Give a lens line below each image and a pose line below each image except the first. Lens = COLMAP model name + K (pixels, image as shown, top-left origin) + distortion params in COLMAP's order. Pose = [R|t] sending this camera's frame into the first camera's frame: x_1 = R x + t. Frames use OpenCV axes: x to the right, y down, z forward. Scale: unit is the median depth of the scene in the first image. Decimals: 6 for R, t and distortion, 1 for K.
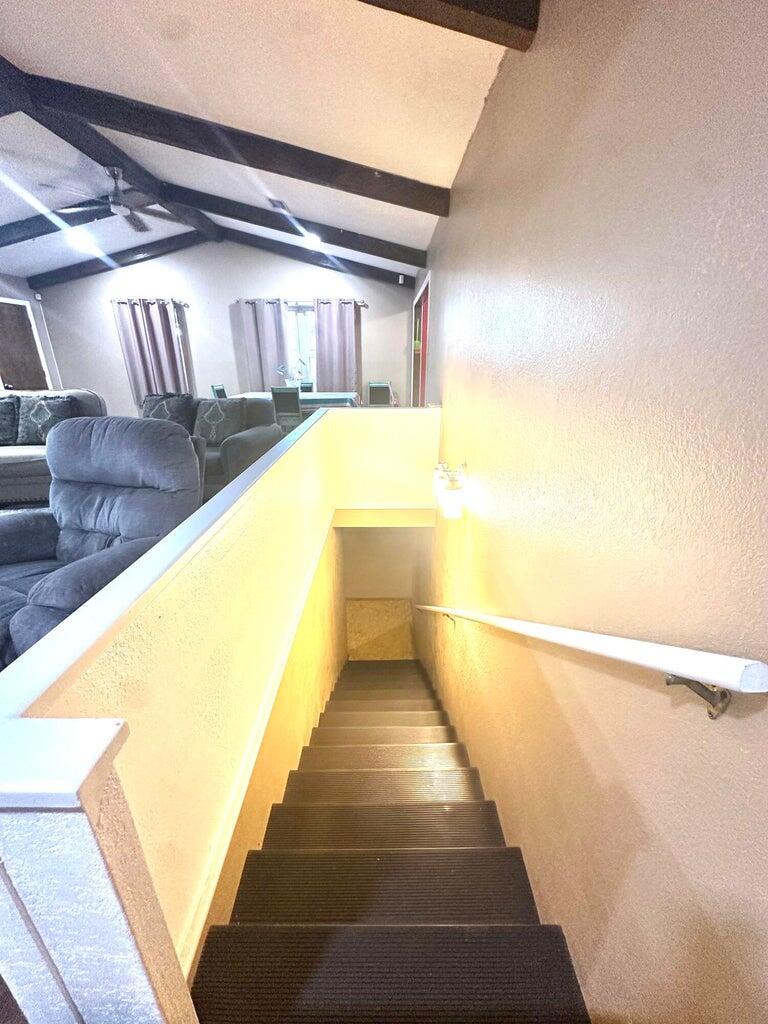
lens RADIAL K [[410.0, 0, 382.6], [0, 410.0, 512.5], [0, 0, 1]] dist [-0.002900, 0.000485]
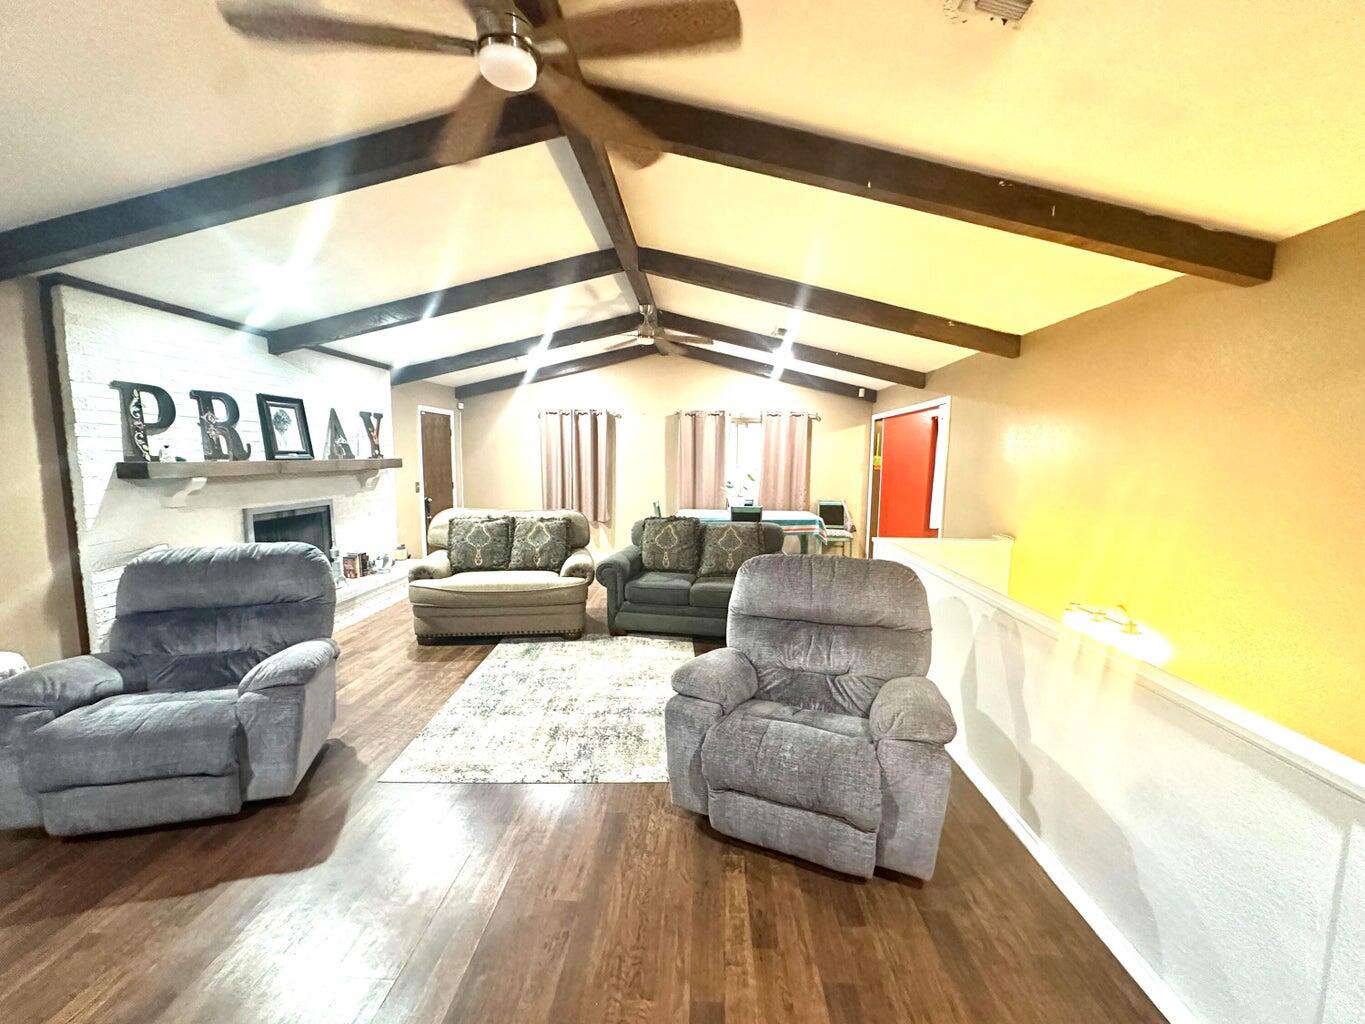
lens RADIAL K [[546.6, 0, 686.0], [0, 546.6, 510.4], [0, 0, 1]] dist [-0.002900, 0.000485]
pose [[0.999260, 0.015665, -0.035121, -0.298107], [-0.024260, 0.965401, -0.259637, 0.007012], [0.029838, 0.260297, 0.965067, -0.114532]]
